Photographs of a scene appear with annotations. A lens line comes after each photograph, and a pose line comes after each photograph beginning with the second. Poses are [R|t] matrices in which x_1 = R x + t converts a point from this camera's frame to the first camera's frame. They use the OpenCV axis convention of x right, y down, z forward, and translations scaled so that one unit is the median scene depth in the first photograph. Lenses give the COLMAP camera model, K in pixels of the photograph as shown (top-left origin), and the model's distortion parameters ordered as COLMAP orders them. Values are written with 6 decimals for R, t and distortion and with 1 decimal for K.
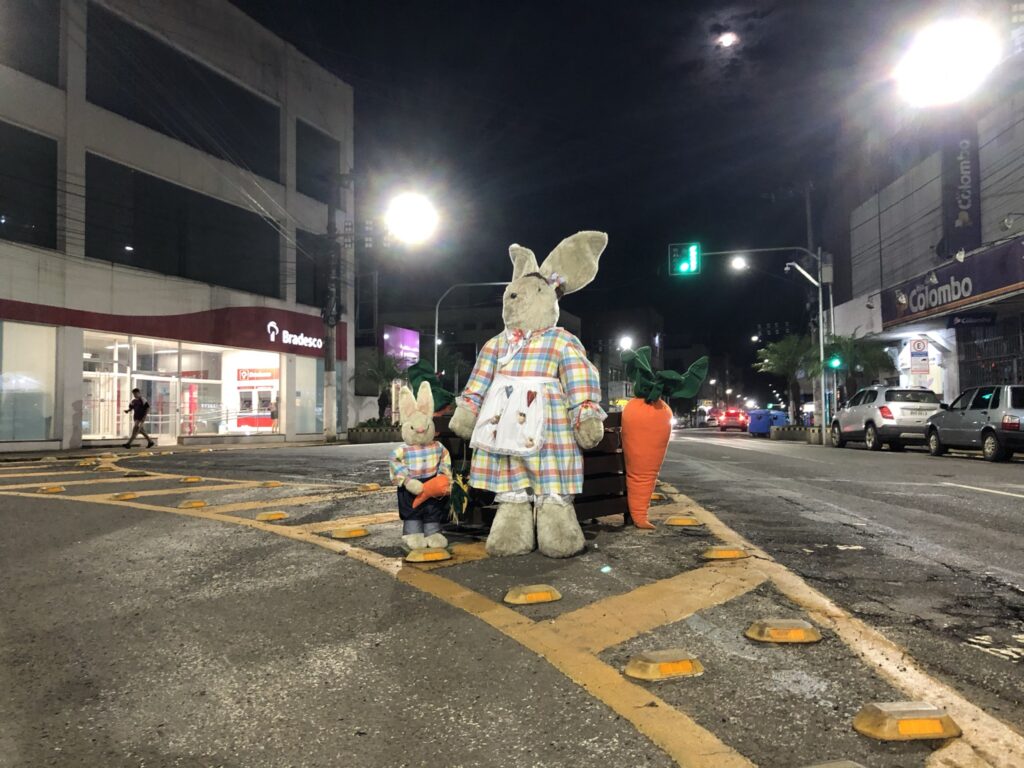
lens RADIAL K [[837.5, 0, 505.7], [0, 837.5, 378.1], [0, 0, 1]] dist [0.017479, 0.003142]
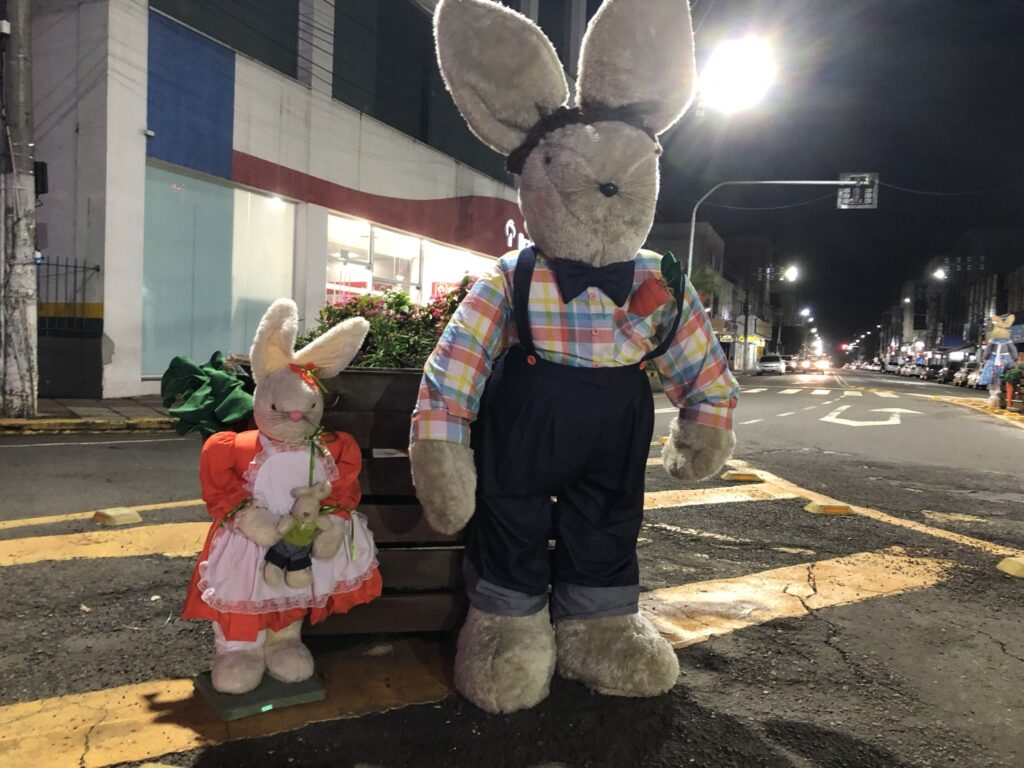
lens RADIAL K [[837.5, 0, 503.3], [0, 837.5, 377.8], [0, 0, 1]] dist [0.017479, 0.003142]
pose [[0.997990, 0.050915, -0.037744, -0.340229], [-0.047388, 0.994896, 0.089088, 0.007896], [0.042088, -0.087120, 0.995308, 0.343463]]
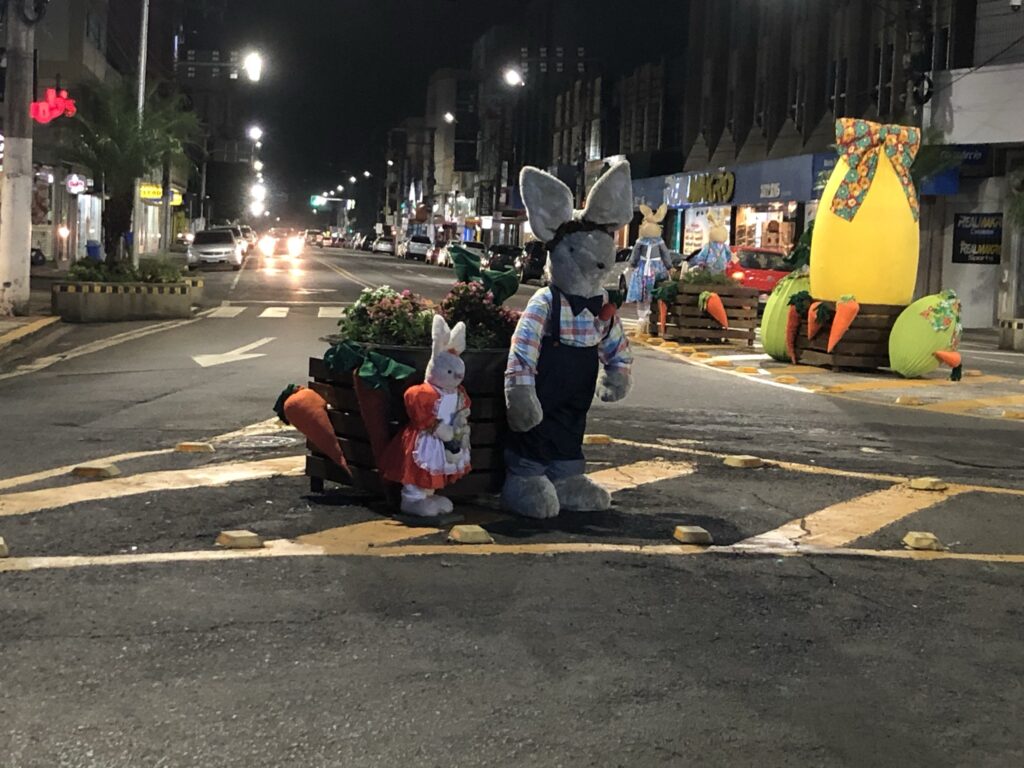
lens RADIAL K [[1965.5, 0, 530.4], [0, 1965.5, 352.6], [0, 0, 1]] dist [0.146955, 0.000000]
pose [[0.893151, 0.020922, 0.449270, -0.533783], [-0.074607, 0.991970, 0.102124, -0.026774], [-0.443526, -0.124730, 0.887540, 0.062241]]
